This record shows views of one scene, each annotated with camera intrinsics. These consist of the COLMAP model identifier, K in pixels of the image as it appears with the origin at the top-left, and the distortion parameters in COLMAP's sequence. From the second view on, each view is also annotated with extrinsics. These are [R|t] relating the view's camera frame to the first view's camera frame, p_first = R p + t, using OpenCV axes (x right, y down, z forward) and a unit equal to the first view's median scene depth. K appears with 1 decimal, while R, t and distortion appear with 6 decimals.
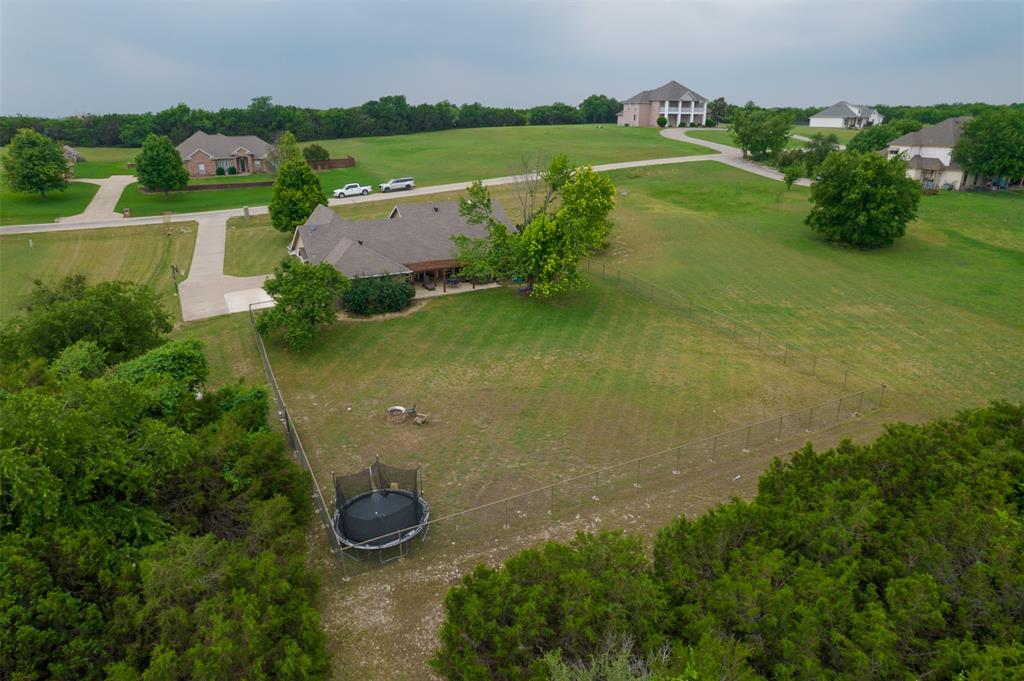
lens RADIAL K [[665.3, 0, 509.5], [0, 665.3, 324.8], [0, 0, 1]] dist [-0.080376, 0.084061]
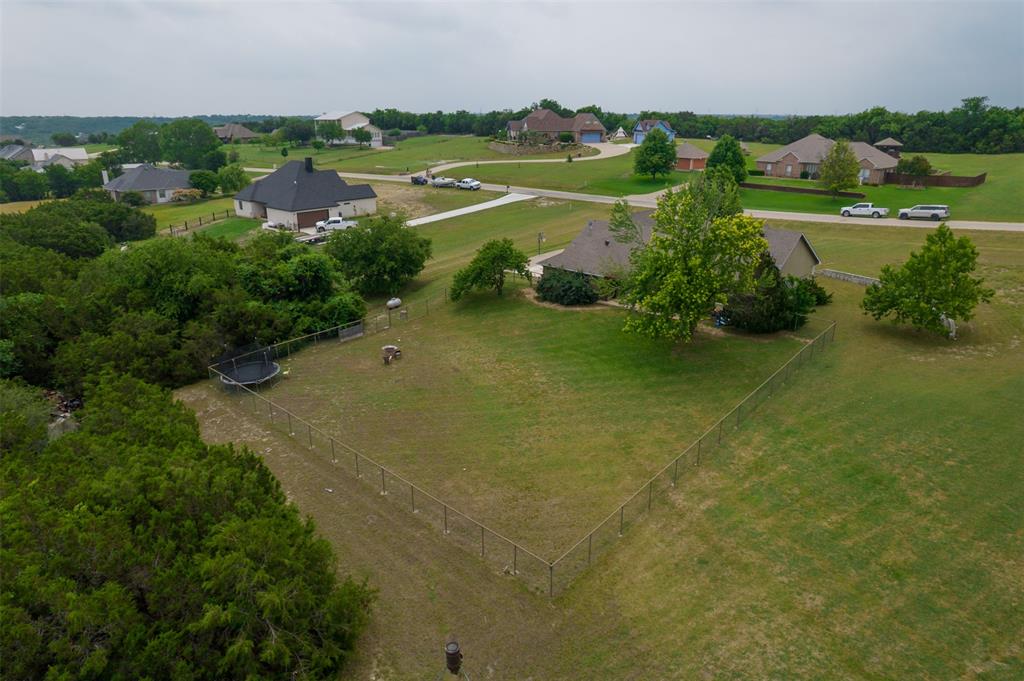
lens RADIAL K [[665.3, 0, 509.5], [0, 665.3, 324.8], [0, 0, 1]] dist [-0.080376, 0.084061]
pose [[0.339537, 0.293891, -0.893500, 0.335773], [-0.289836, 0.936400, 0.197862, -0.076792], [0.894824, 0.191787, 0.403123, 0.206014]]
